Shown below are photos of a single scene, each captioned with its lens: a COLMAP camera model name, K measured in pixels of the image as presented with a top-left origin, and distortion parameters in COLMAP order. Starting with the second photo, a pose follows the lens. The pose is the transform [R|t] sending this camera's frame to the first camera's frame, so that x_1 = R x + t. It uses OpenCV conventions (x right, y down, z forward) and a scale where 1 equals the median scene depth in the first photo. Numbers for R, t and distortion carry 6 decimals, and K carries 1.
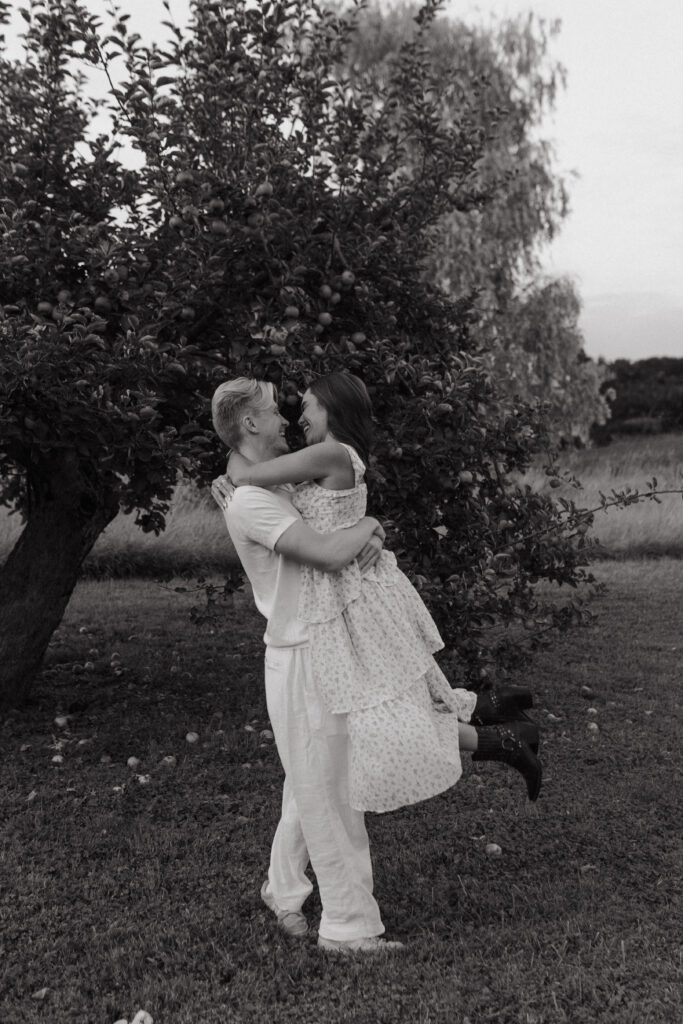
lens RADIAL K [[1096.8, 0, 332.8], [0, 1096.8, 537.7], [0, 0, 1]] dist [0.004045, 0.009115]
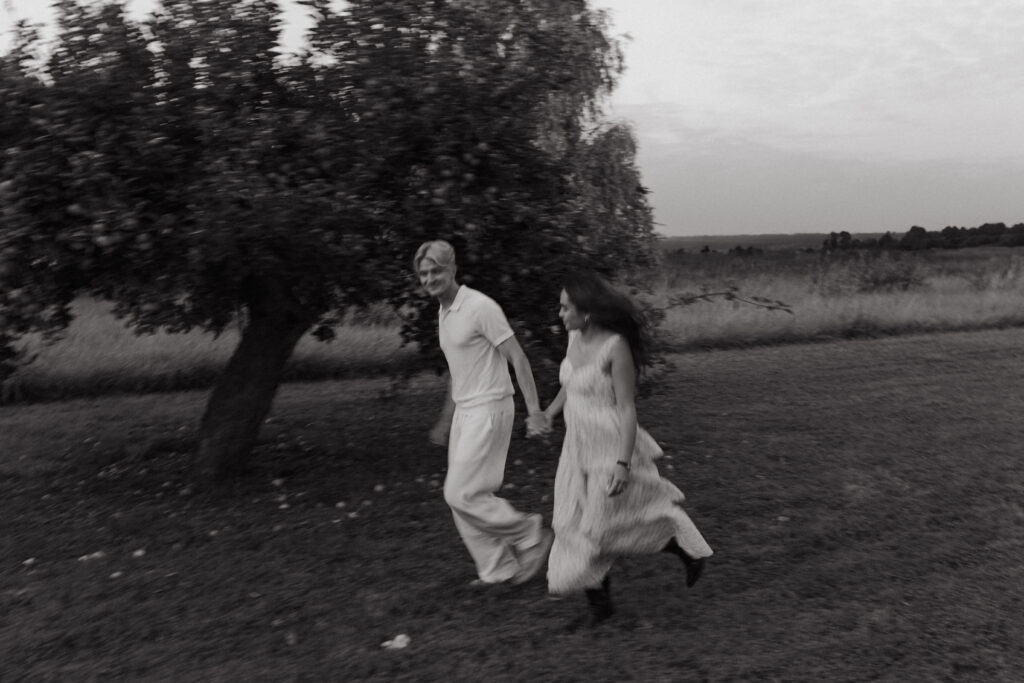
lens RADIAL K [[968.5, 0, 512.0], [0, 968.5, 341.5], [0, 0, 1]] dist [-0.005428, -0.002222]
pose [[0.995291, -0.038929, 0.088770, -0.012712], [0.039714, 0.999186, -0.007093, 0.003246], [-0.088422, 0.010585, 0.996027, -0.040201]]
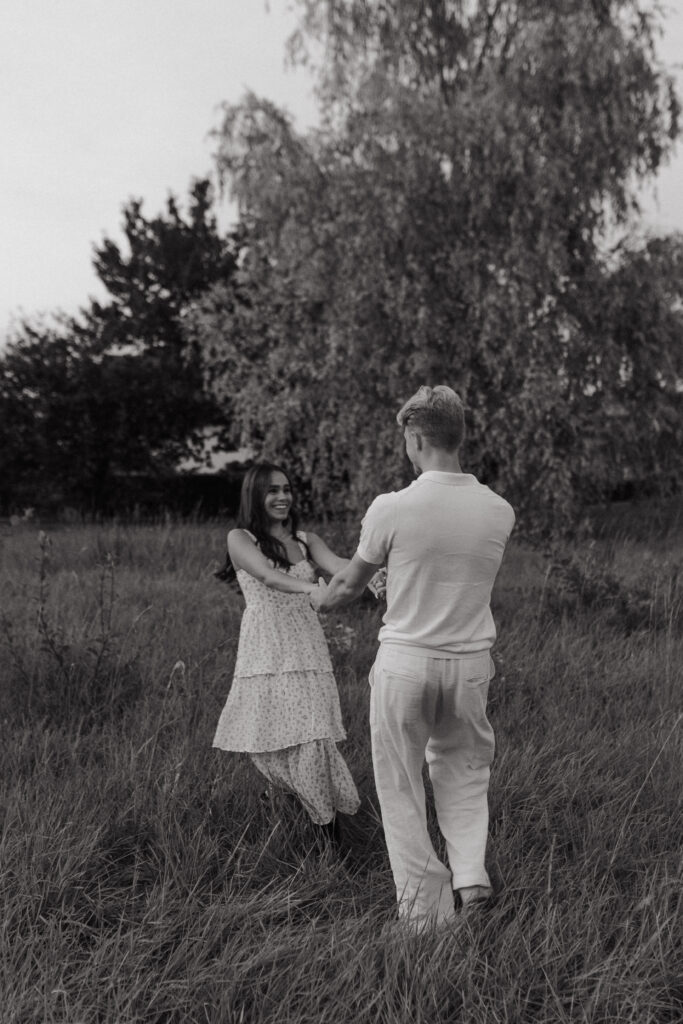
lens RADIAL K [[1100.1, 0, 387.0], [0, 1100.1, 545.8], [0, 0, 1]] dist [0.000105, 0.000011]
pose [[0.999911, -0.002008, -0.013183, 0.054548], [0.001507, 0.999281, -0.037893, -0.033117], [0.013249, 0.037869, 0.999195, 0.387347]]
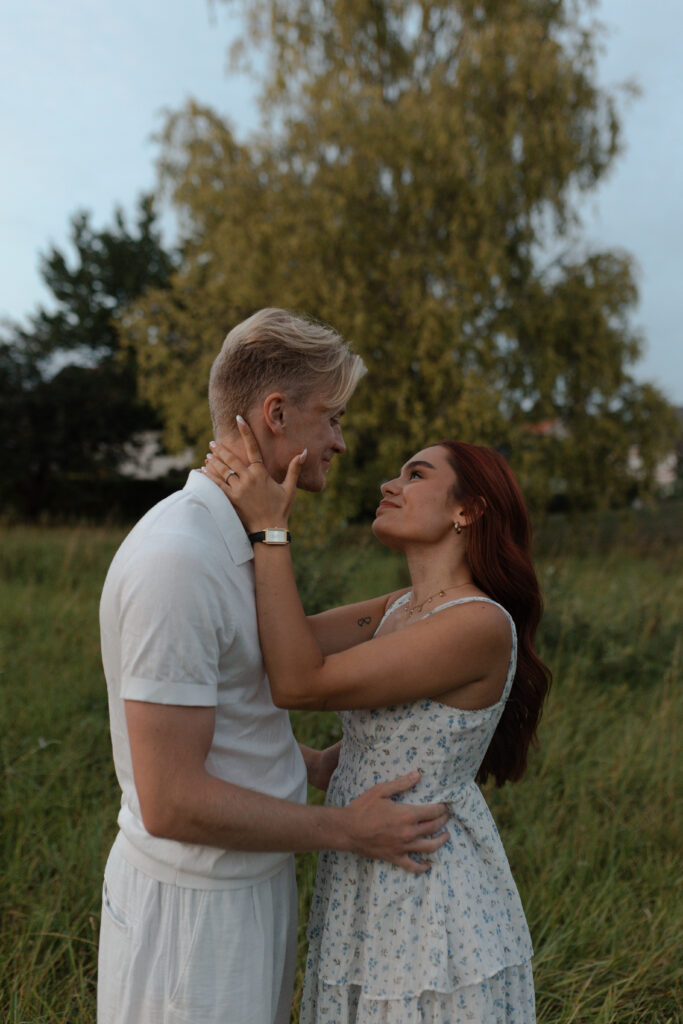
lens RADIAL K [[977.1, 0, 354.4], [0, 977.1, 482.2], [0, 0, 1]] dist [0.003477, 0.000977]
pose [[0.999718, 0.019174, 0.014002, 0.057841], [-0.017612, 0.994395, -0.104249, -0.042586], [-0.015922, 0.103973, 0.994453, 0.477349]]
